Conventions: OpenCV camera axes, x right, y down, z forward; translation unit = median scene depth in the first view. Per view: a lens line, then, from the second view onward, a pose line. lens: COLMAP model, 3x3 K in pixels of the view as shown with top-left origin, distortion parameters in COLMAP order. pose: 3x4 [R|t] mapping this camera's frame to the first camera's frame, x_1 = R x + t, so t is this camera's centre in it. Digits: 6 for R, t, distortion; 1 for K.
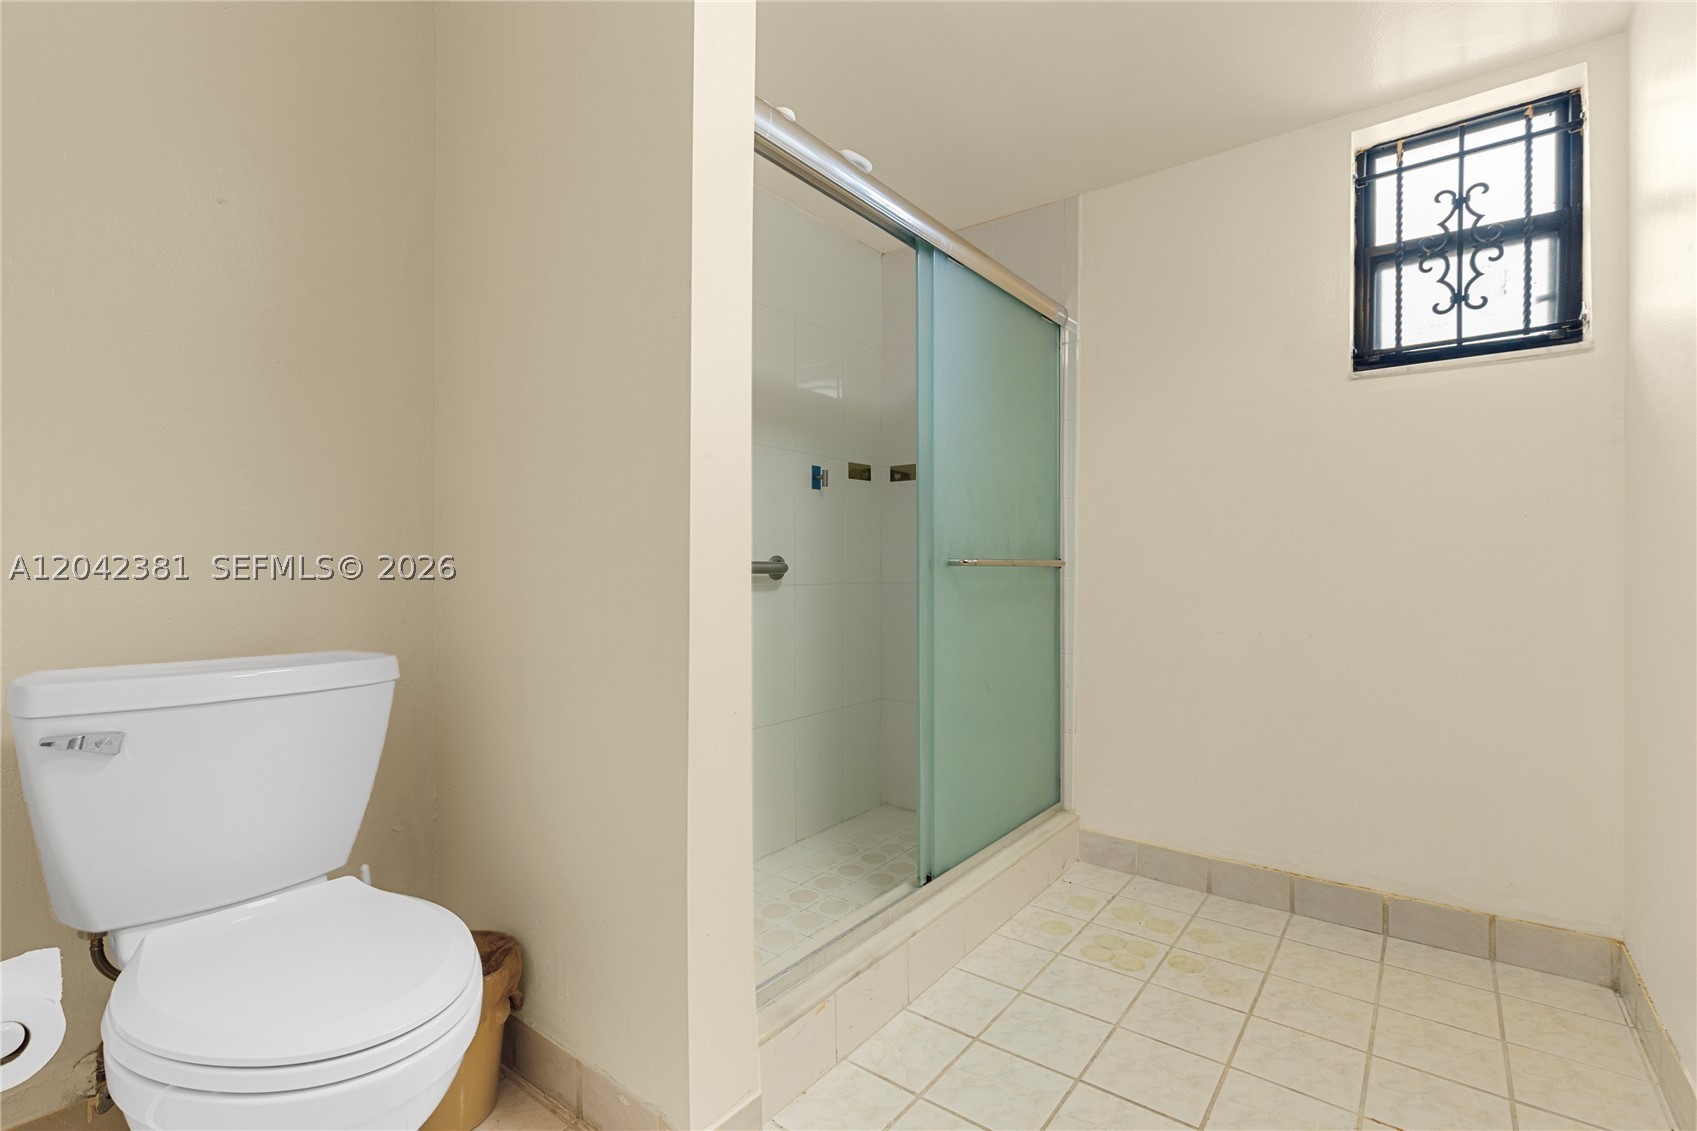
lens RADIAL K [[764.5, 0, 851.8], [0, 764.5, 569.9], [0, 0, 1]] dist [0.001913, 0.000337]
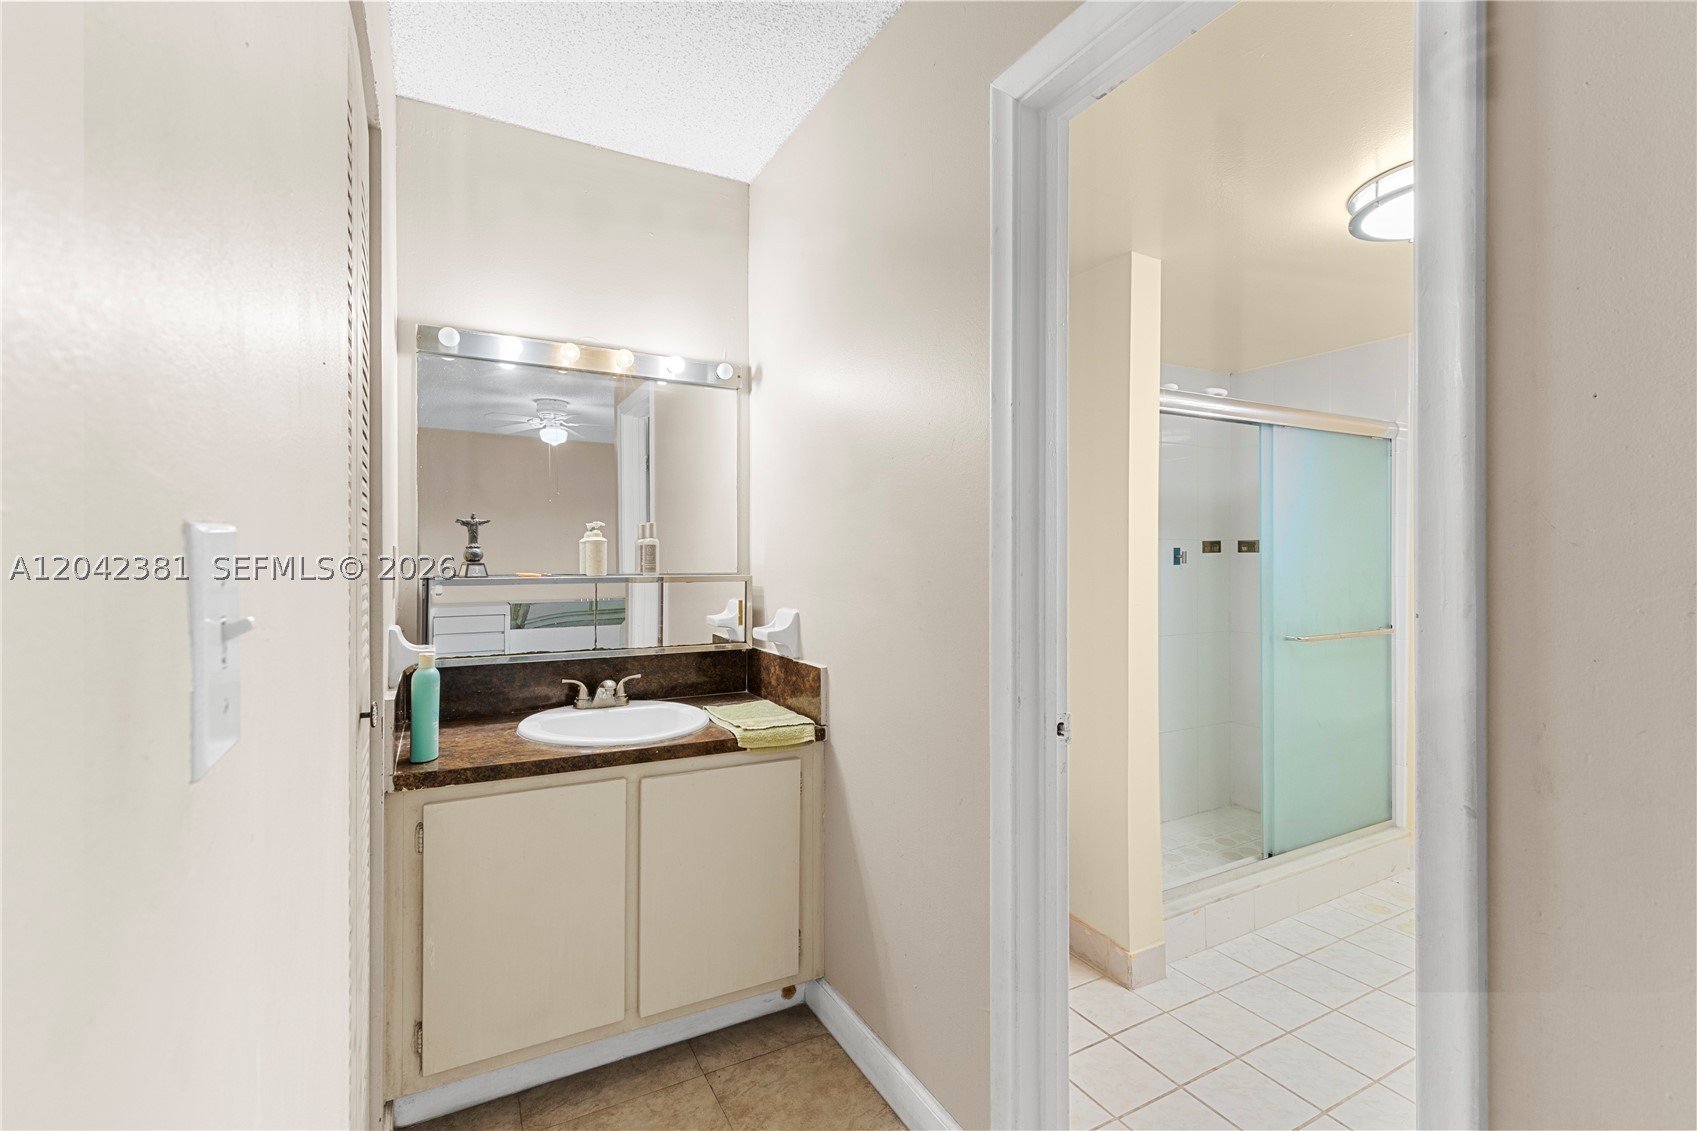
lens RADIAL K [[764.5, 0, 846.3], [0, 764.5, 560.2], [0, 0, 1]] dist [0.001913, 0.000337]
pose [[0.914989, -0.001217, -0.403476, -0.043116], [0.002400, 0.999994, 0.002426, -0.144460], [0.403471, -0.003188, 0.914987, -0.578132]]
